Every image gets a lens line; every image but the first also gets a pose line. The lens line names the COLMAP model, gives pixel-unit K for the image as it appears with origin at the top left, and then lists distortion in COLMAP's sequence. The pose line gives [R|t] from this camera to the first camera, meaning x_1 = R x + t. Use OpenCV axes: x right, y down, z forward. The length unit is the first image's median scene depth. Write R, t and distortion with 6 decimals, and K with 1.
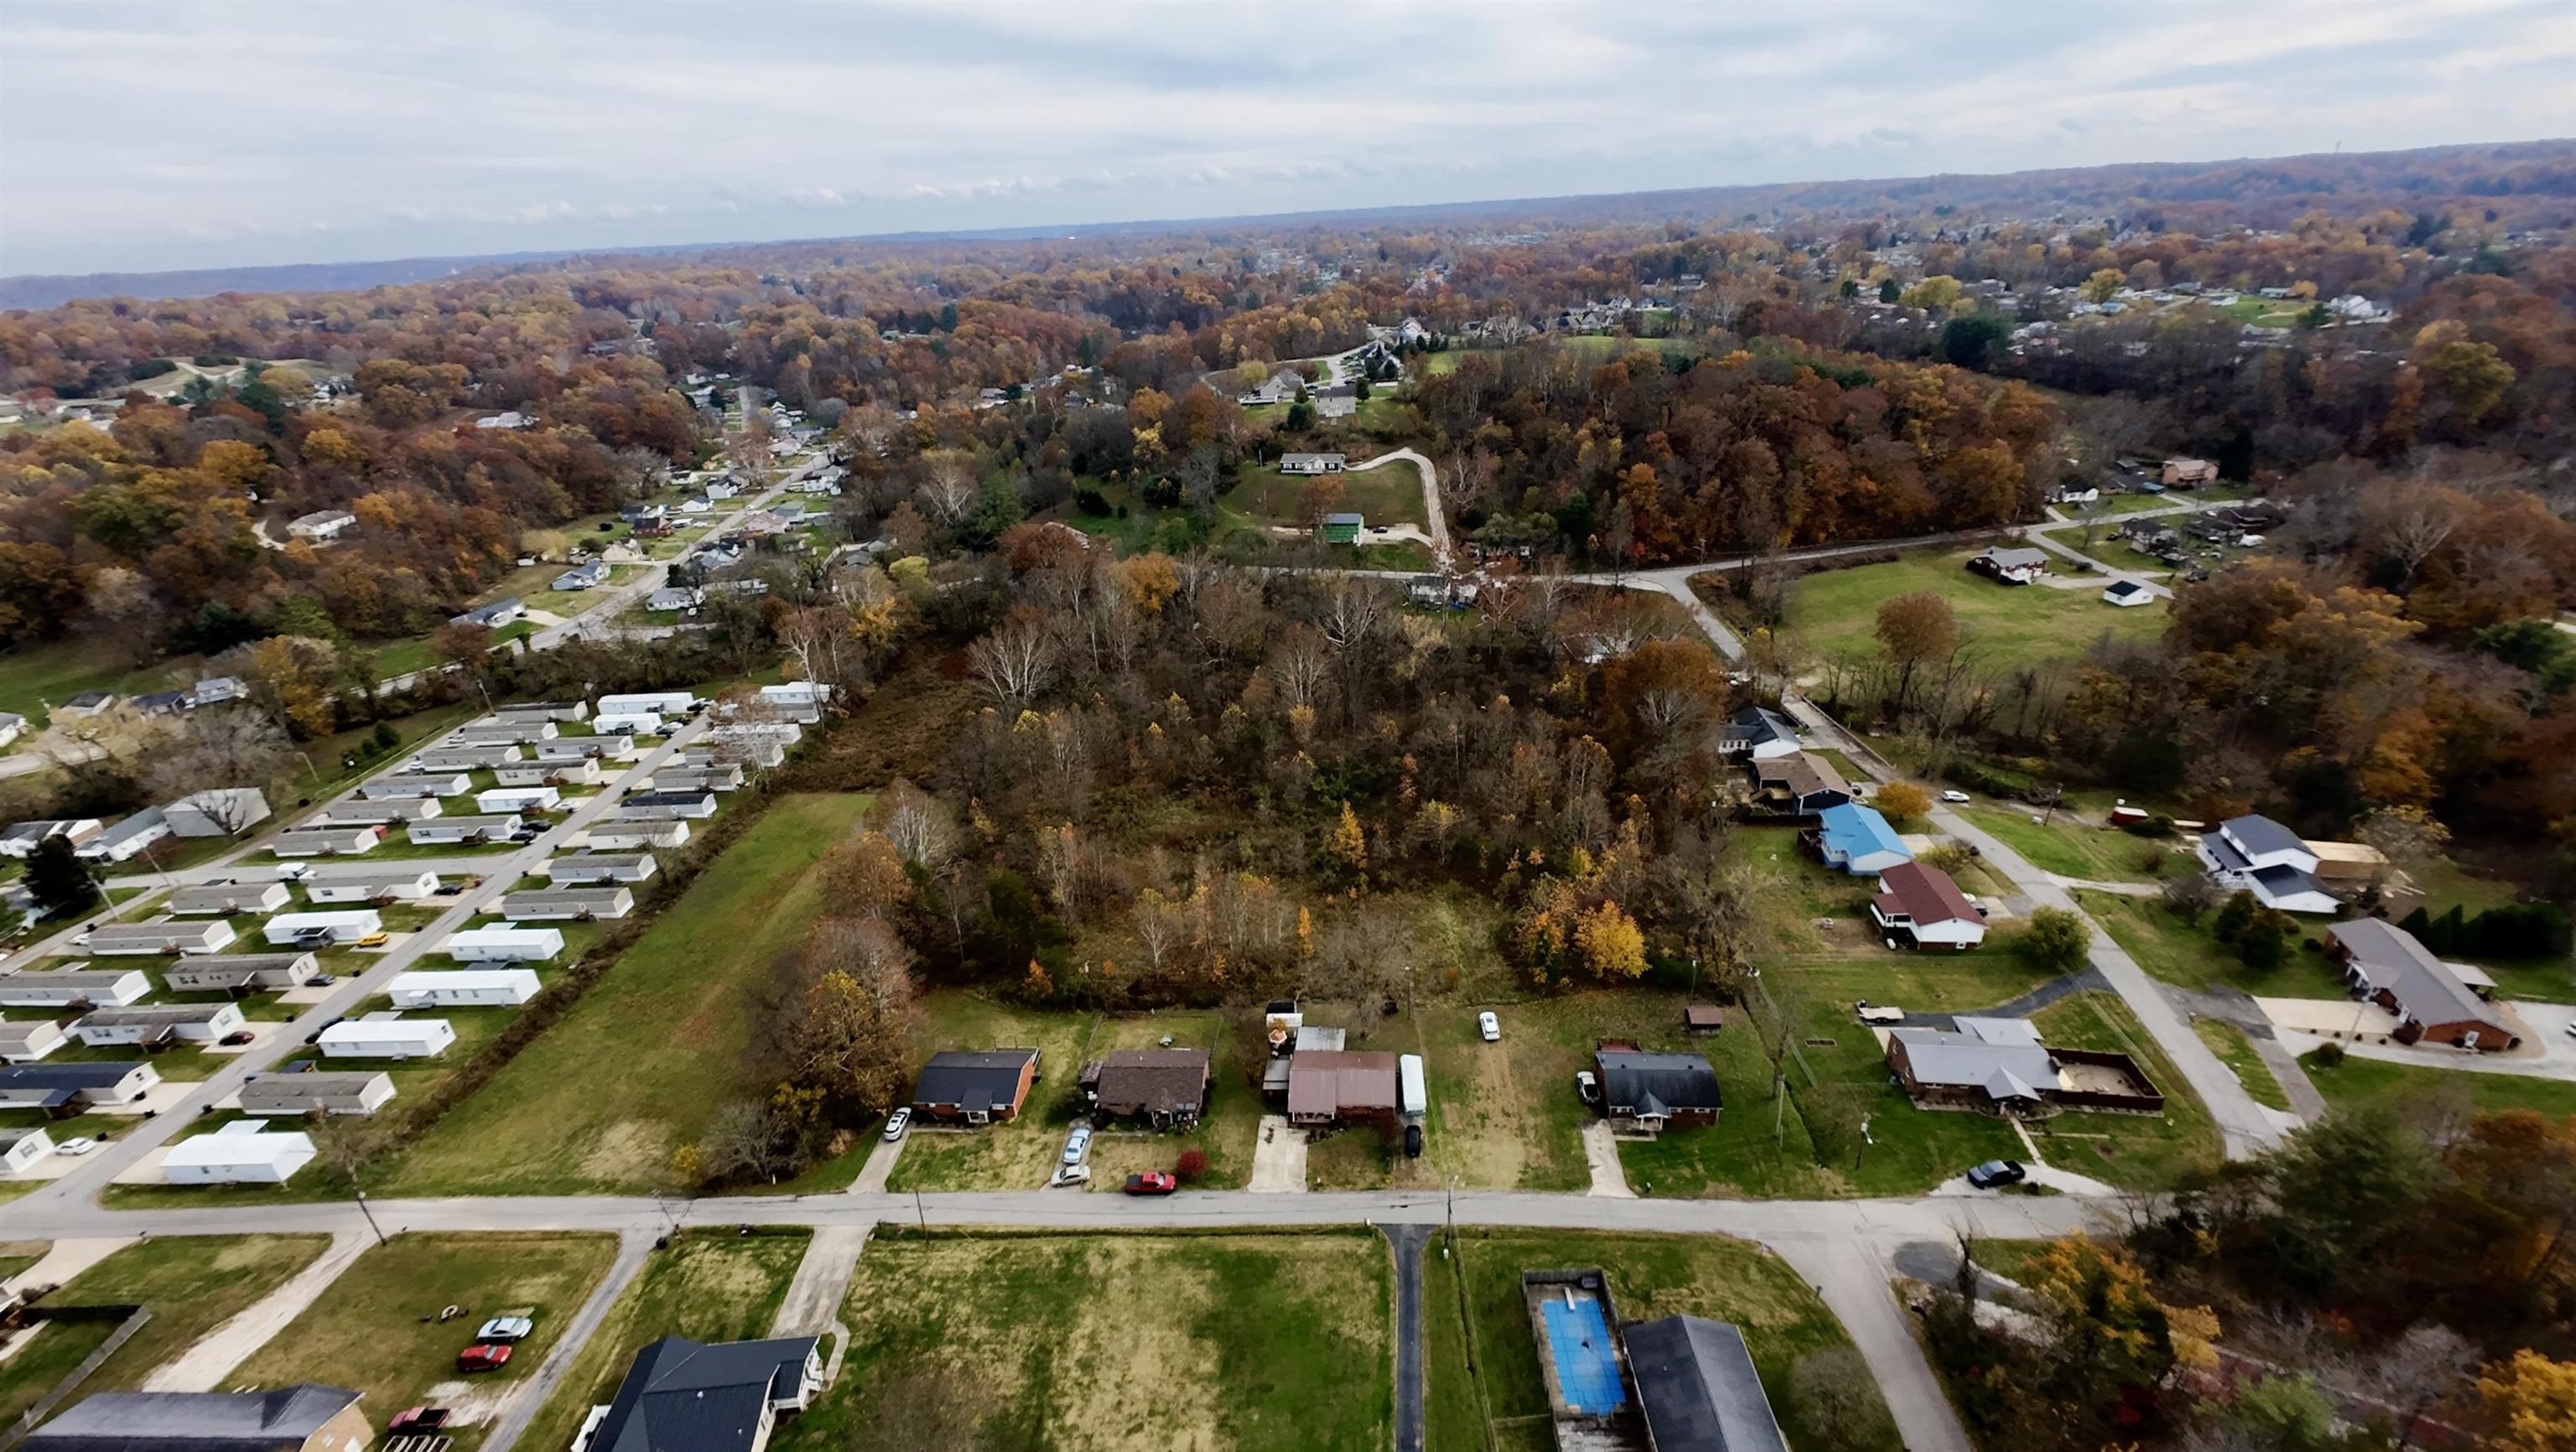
lens RADIAL K [[1120.7, 0, 1294.1], [0, 1120.7, 723.5], [0, 0, 1]] dist [0.002000, 0.000310]
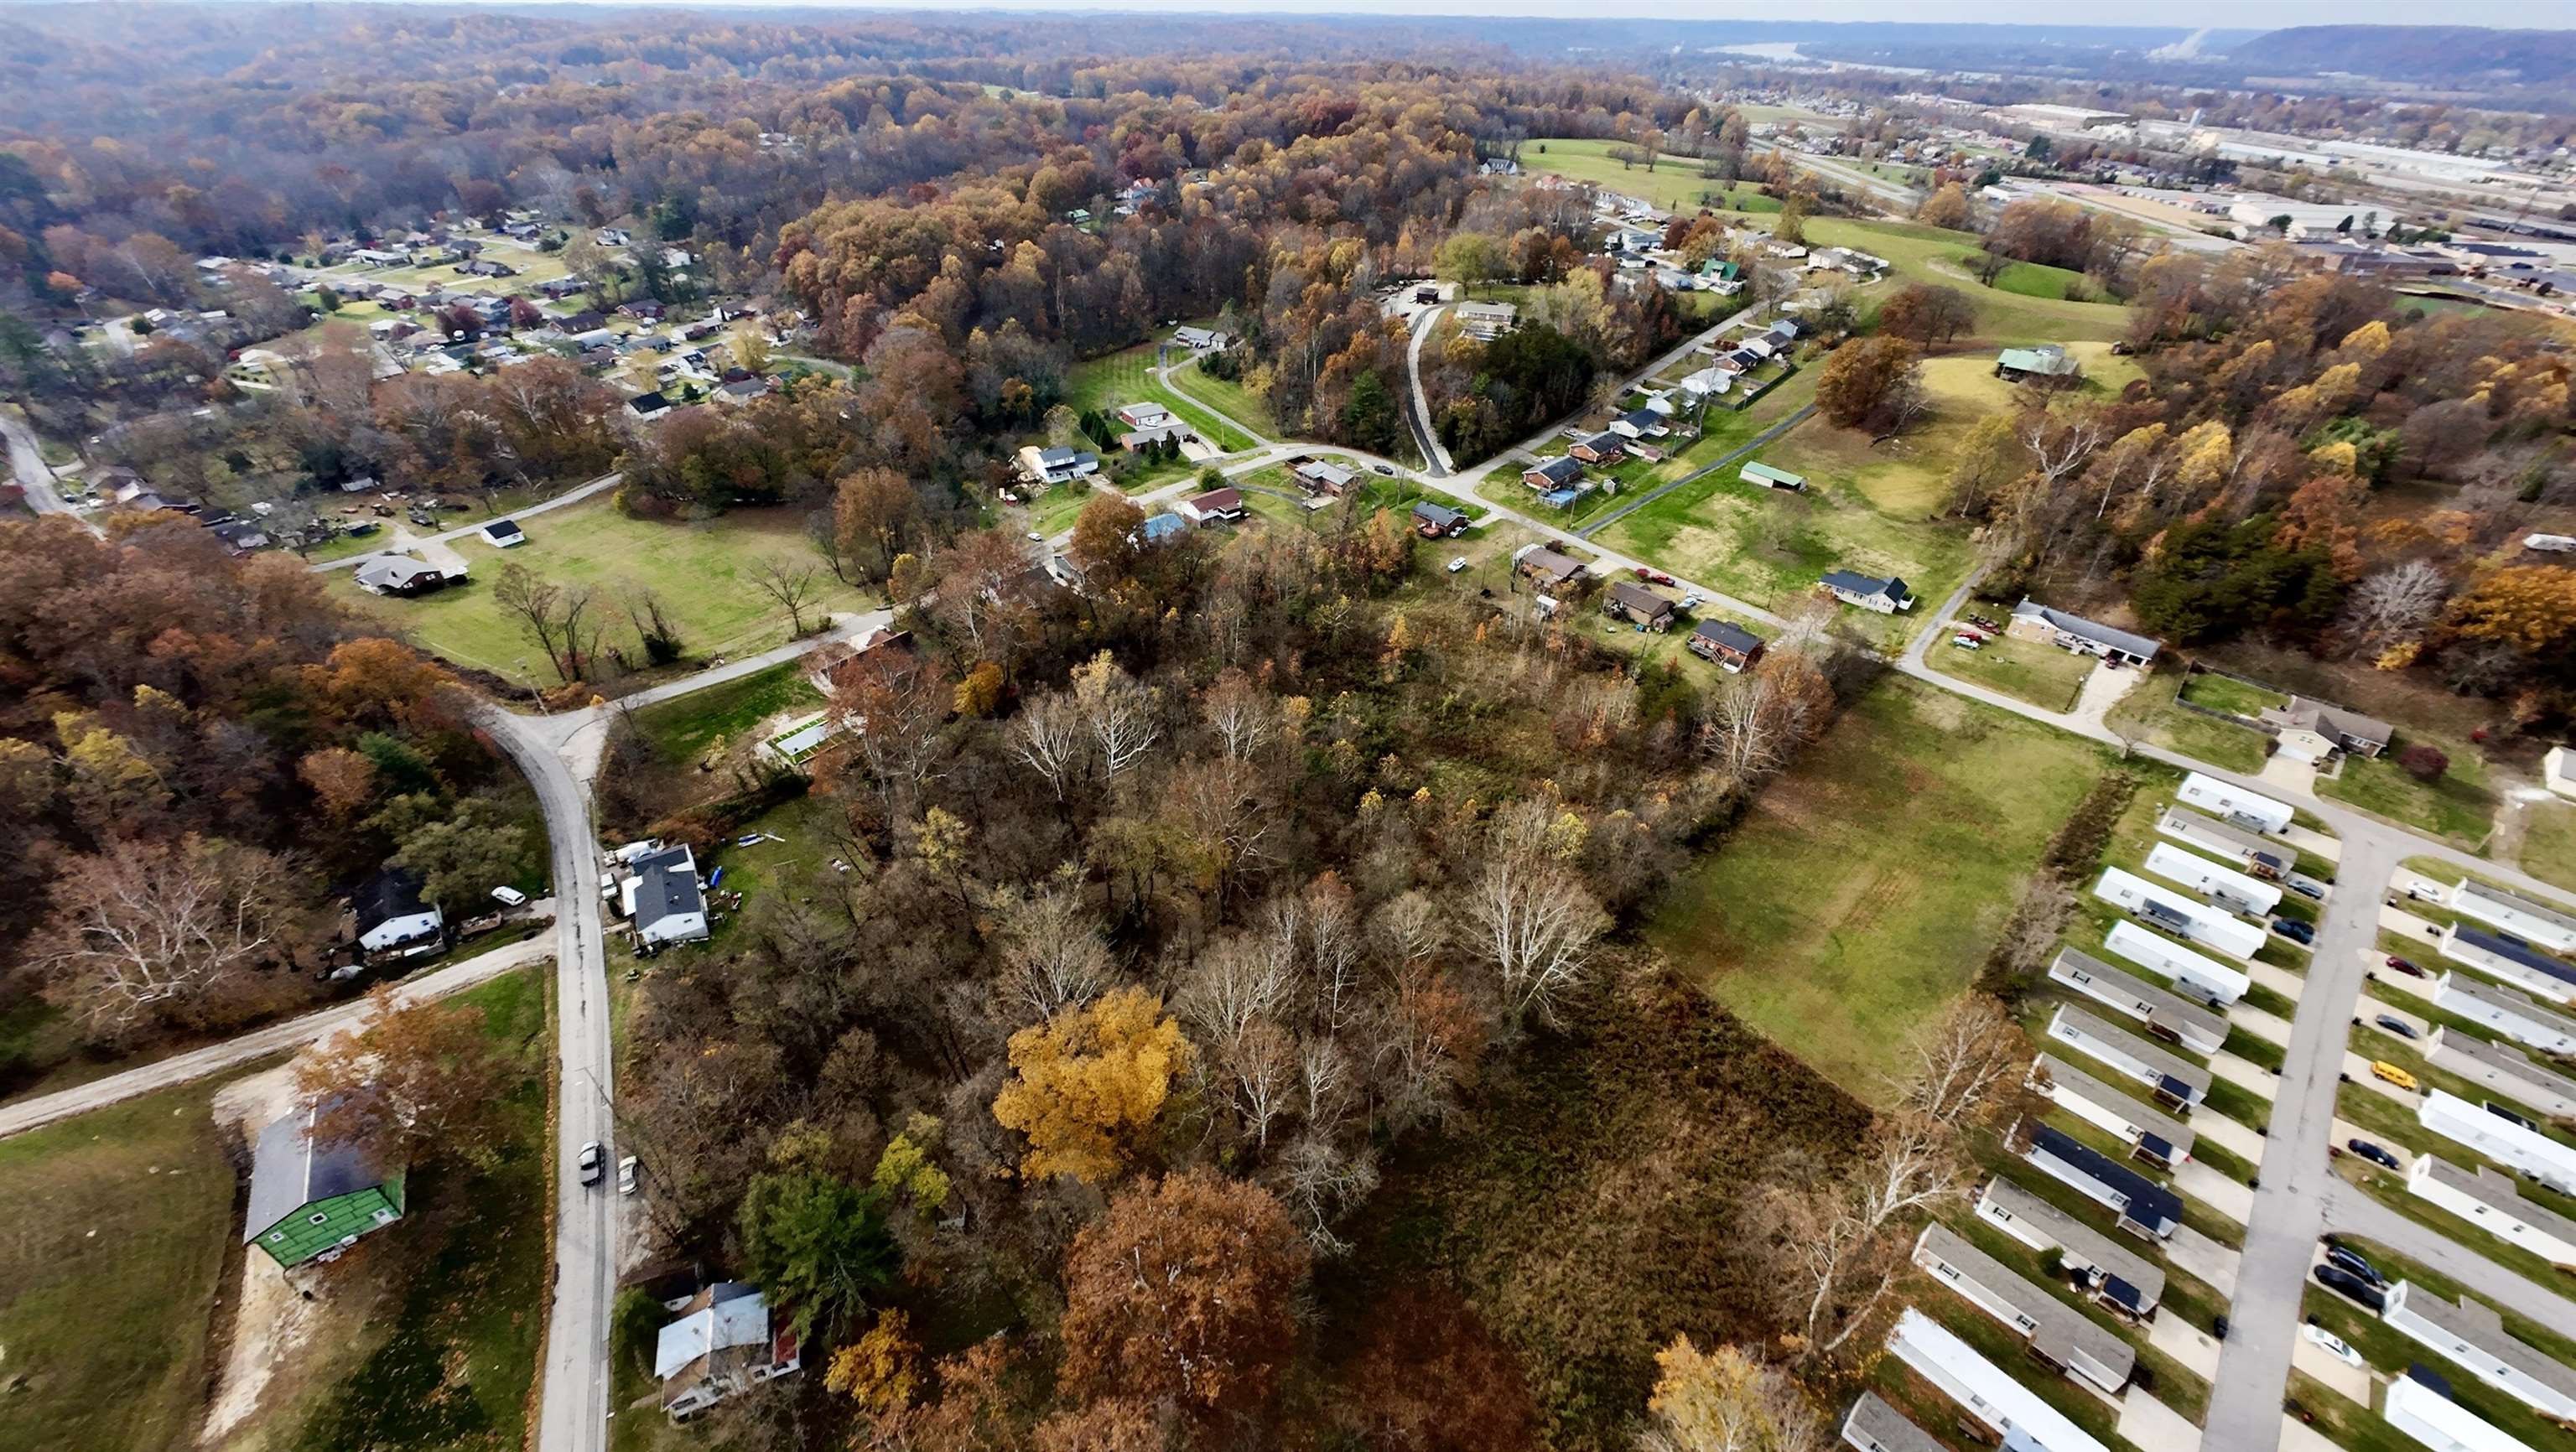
lens RADIAL K [[1004.3, 0, 1290.0], [0, 1004.3, 731.0], [0, 0, 1]] dist [-0.000789, 0.002017]
pose [[-0.721507, -0.372114, 0.583917, -0.651268], [0.309112, 0.581508, 0.752528, -0.843958], [-0.619578, 0.723450, -0.304537, 1.723853]]
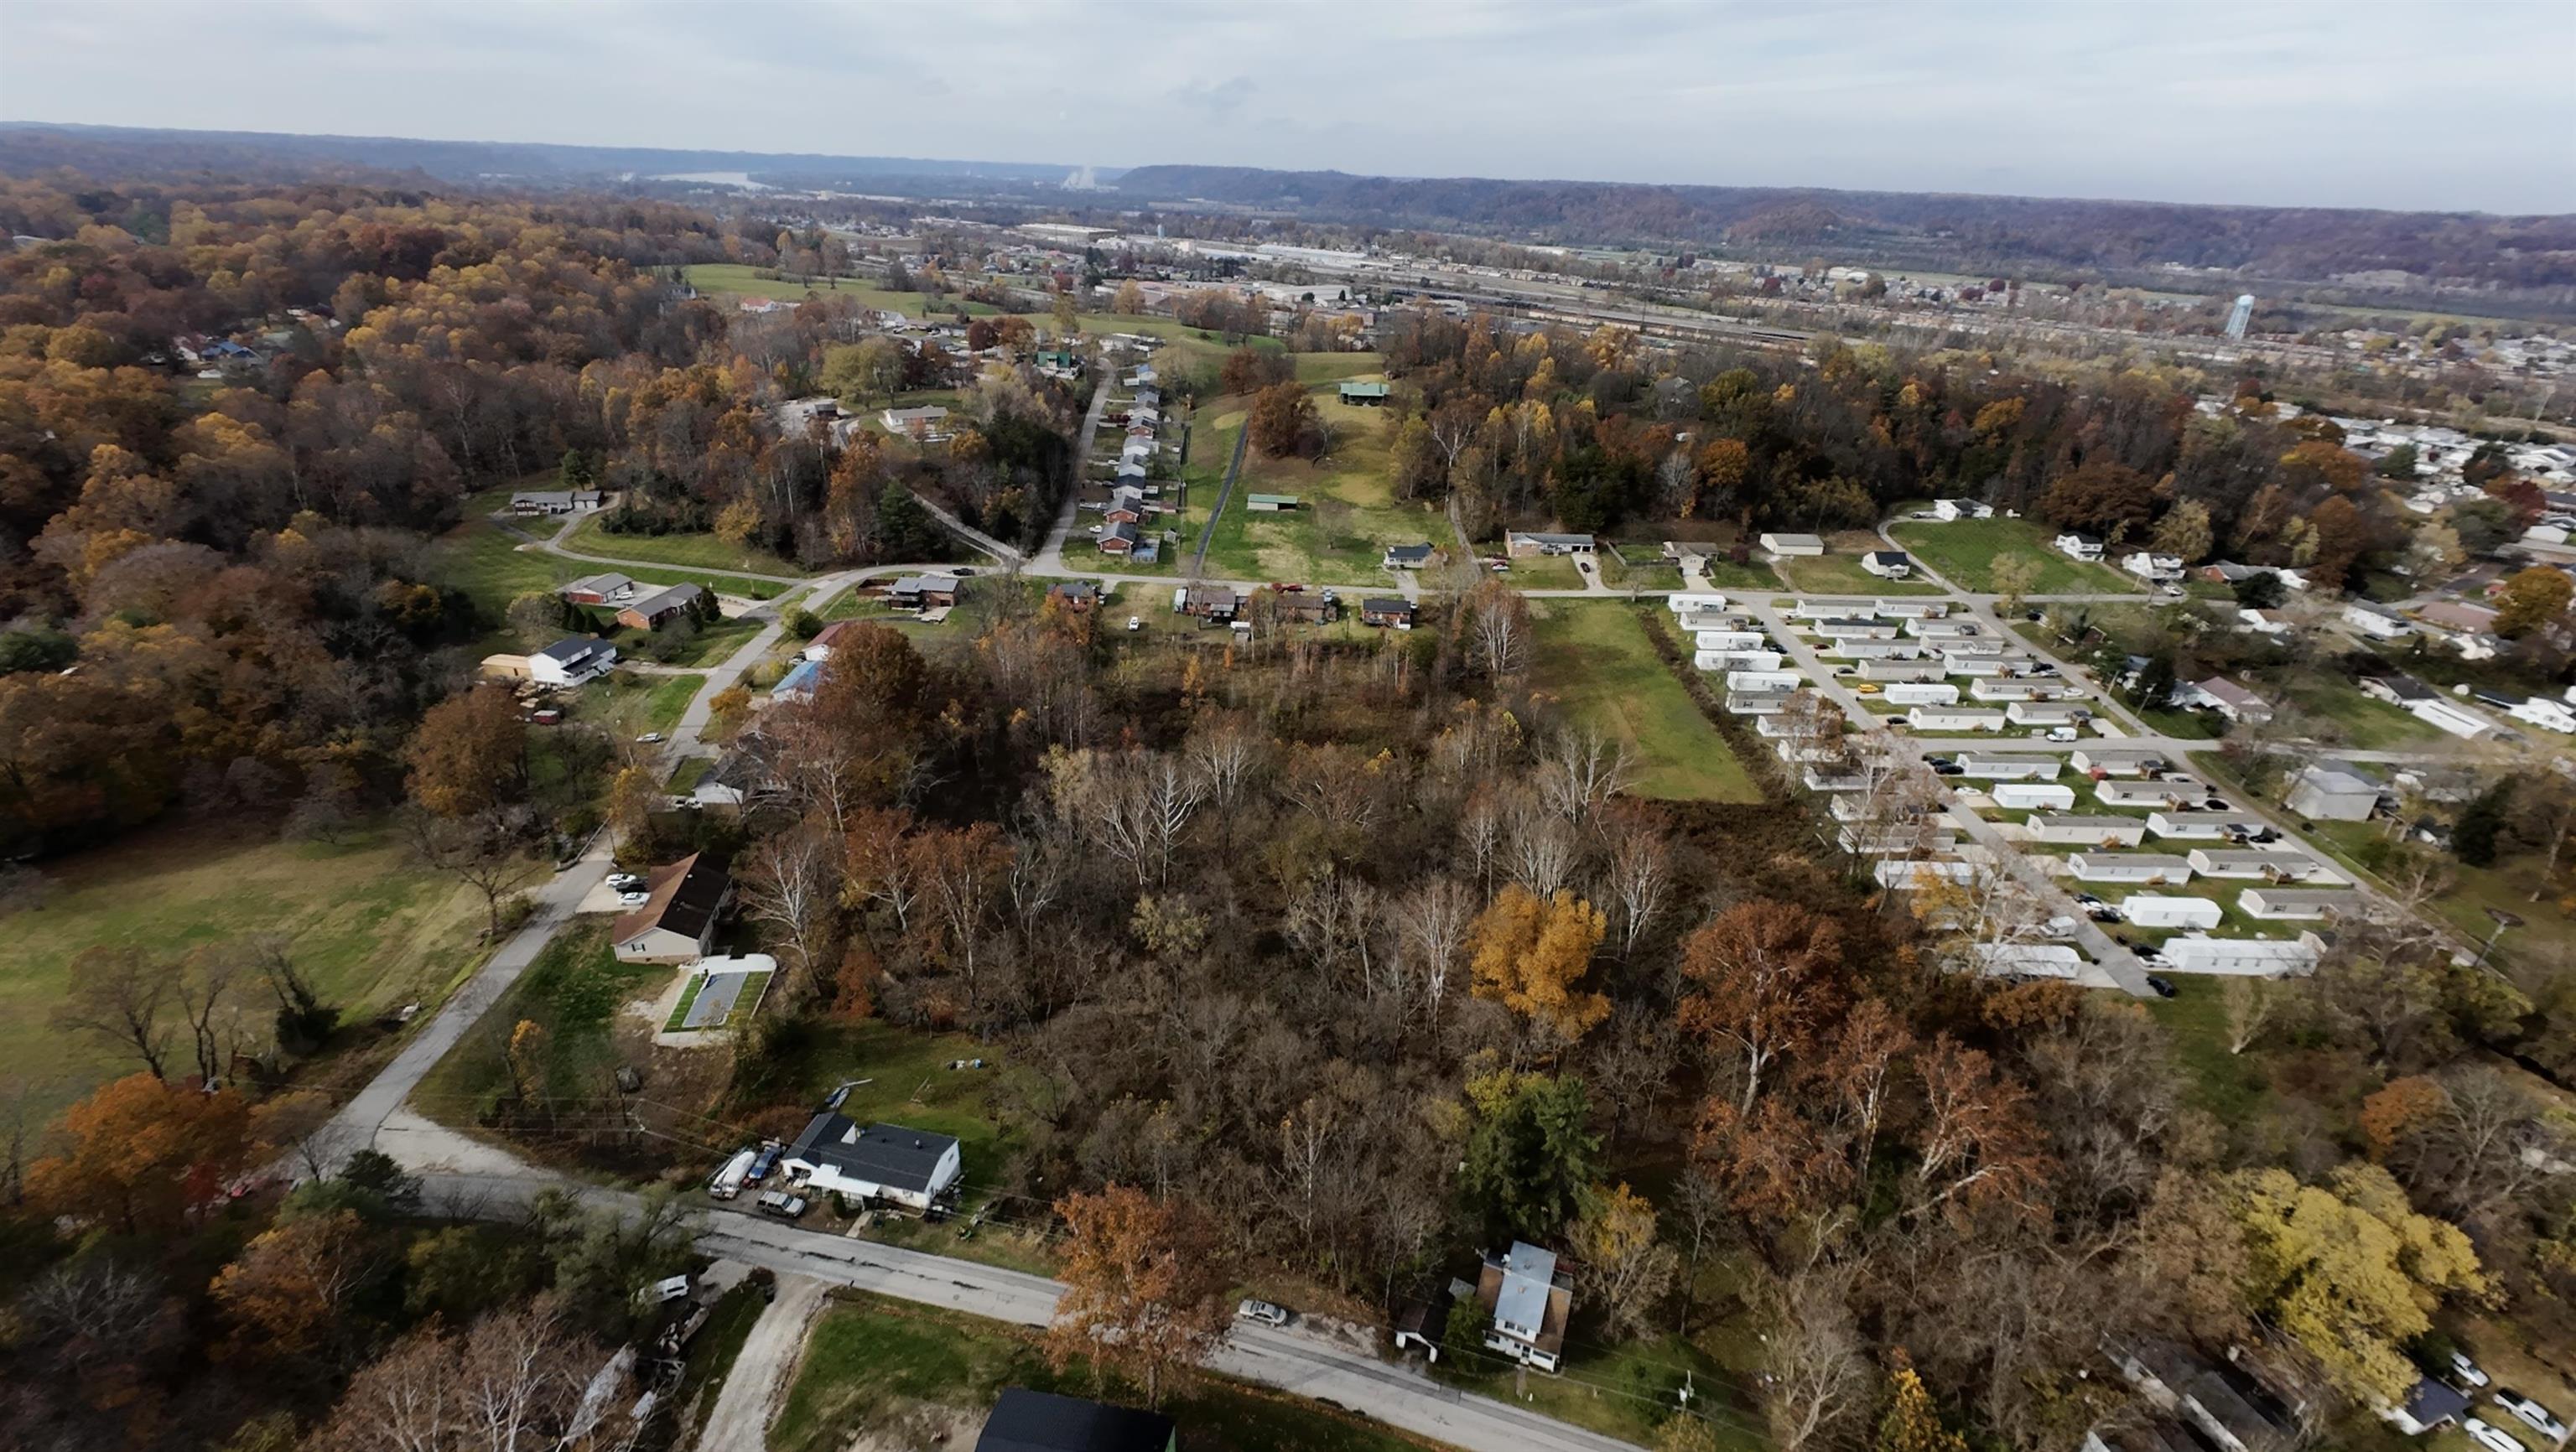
lens RADIAL K [[1164.9, 0, 1296.9], [0, 1164.9, 725.1], [0, 0, 1]] dist [0.001085, 0.000875]
pose [[-0.998760, 0.033910, -0.036452, -0.022001], [-0.006433, 0.638138, 0.769895, -1.055566], [0.049368, 0.769175, -0.637128, 2.205740]]
